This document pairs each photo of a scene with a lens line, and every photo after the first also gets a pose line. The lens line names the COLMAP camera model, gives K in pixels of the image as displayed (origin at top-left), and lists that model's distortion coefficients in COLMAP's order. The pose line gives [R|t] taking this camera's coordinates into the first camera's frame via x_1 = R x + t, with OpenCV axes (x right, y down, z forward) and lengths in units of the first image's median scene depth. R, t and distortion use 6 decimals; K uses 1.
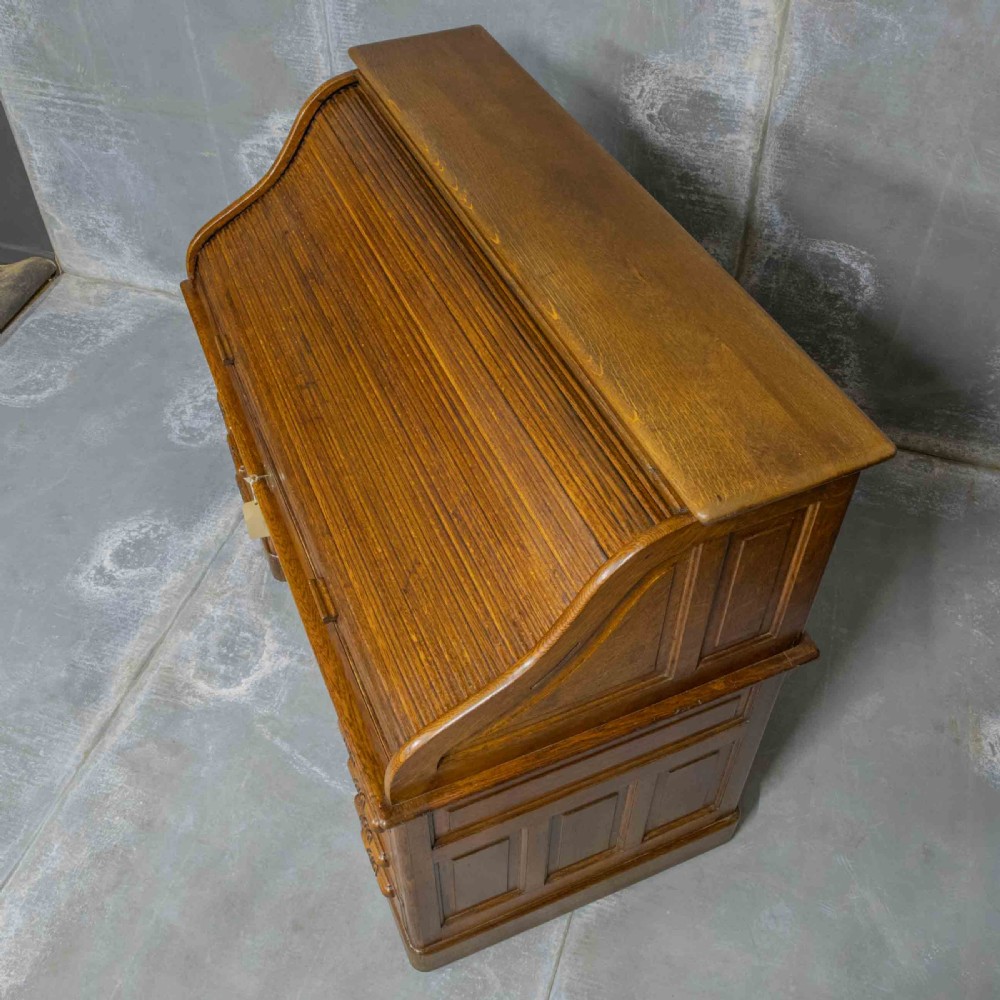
lens RADIAL K [[1068.0, 0, 495.4], [0, 1068.0, 446.1], [0, 0, 1]] dist [0.001498, 0.000000]
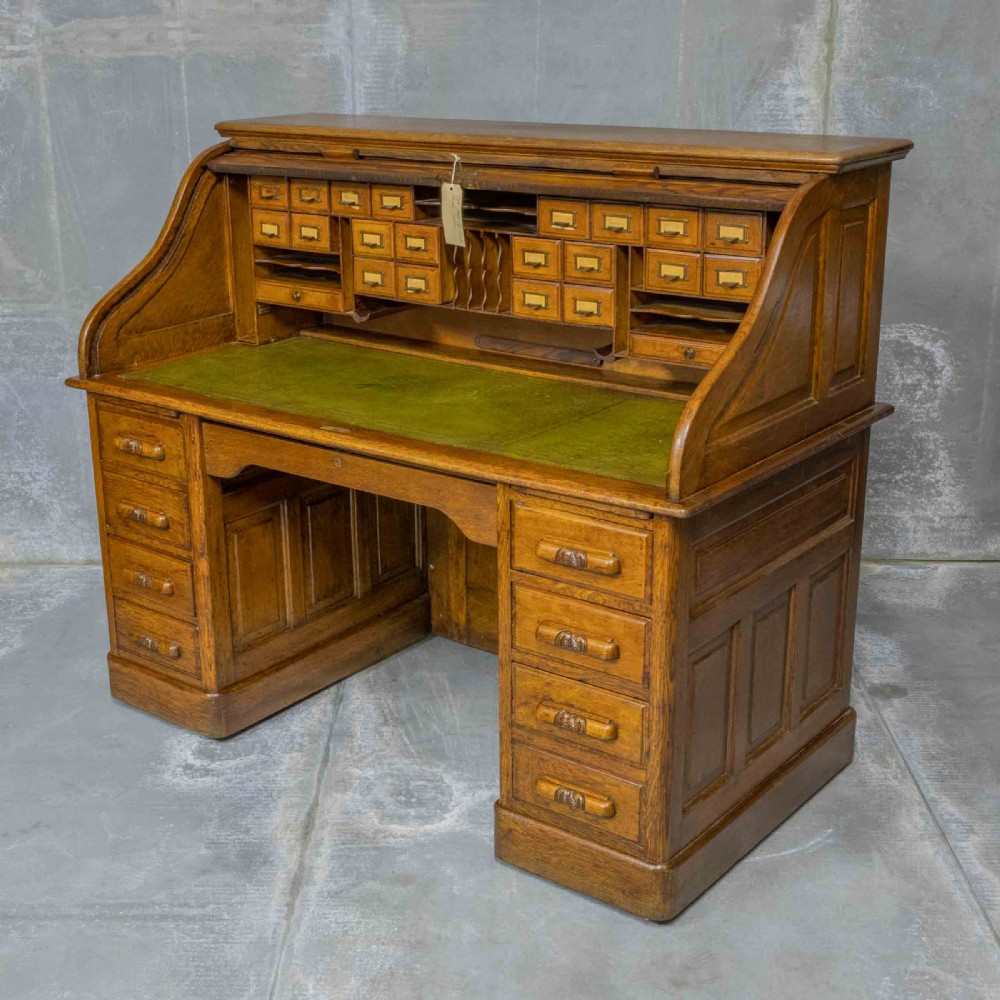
lens RADIAL K [[1496.0, 0, 451.9], [0, 1496.0, 473.4], [0, 0, 1]] dist [0.016350, 0.000000]
pose [[0.958453, -0.093715, 0.269416, -0.466024], [0.208330, 0.875140, -0.436724, 0.444447], [-0.194849, 0.474707, 0.858305, -0.043326]]
